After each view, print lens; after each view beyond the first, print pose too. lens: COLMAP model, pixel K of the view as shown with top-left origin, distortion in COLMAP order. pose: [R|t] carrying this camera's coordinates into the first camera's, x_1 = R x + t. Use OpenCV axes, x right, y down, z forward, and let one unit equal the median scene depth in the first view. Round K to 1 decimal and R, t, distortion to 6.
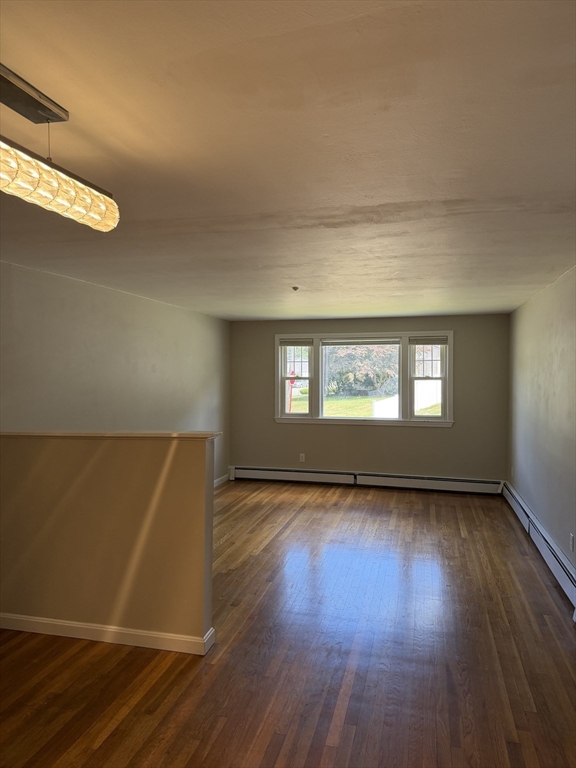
lens RADIAL K [[538.4, 0, 288.0], [0, 538.4, 384.0], [0, 0, 1]] dist [0.112926, -0.162262]
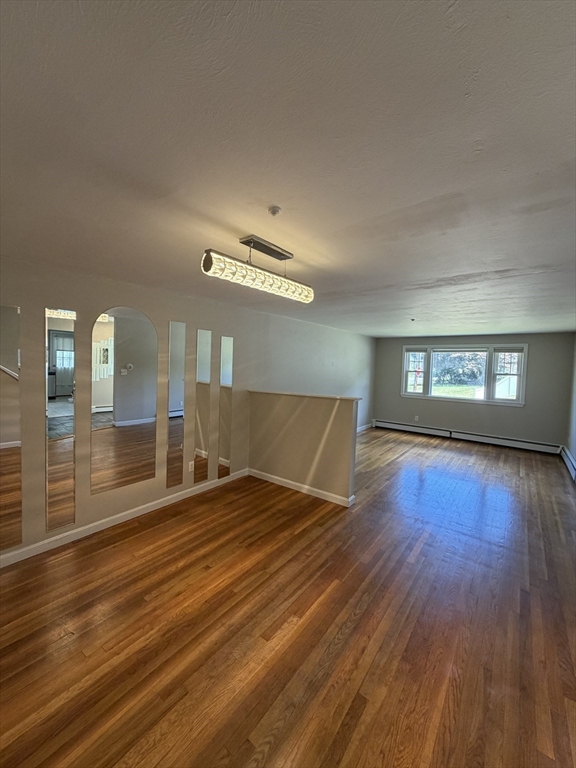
lens RADIAL K [[305.0, 0, 288.0], [0, 305.0, 384.0], [0, 0, 1]] dist [0.001190, 0.000072]
pose [[0.920797, 0.049937, -0.386833, 0.047498], [-0.035443, 0.998380, 0.044517, -0.000213], [0.388429, -0.027281, 0.921075, -0.095716]]
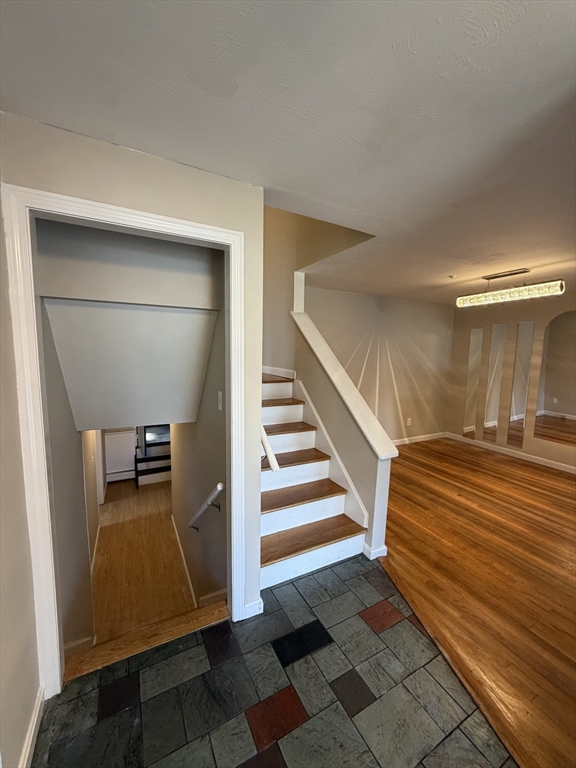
lens RADIAL K [[305.0, 0, 288.0], [0, 305.0, 384.0], [0, 0, 1]] dist [0.001190, 0.000072]
pose [[-0.740024, 0.067449, -0.669190, 0.831111], [-0.030834, 0.990511, 0.133933, -0.004005], [0.671874, 0.119748, -0.730922, 0.633223]]
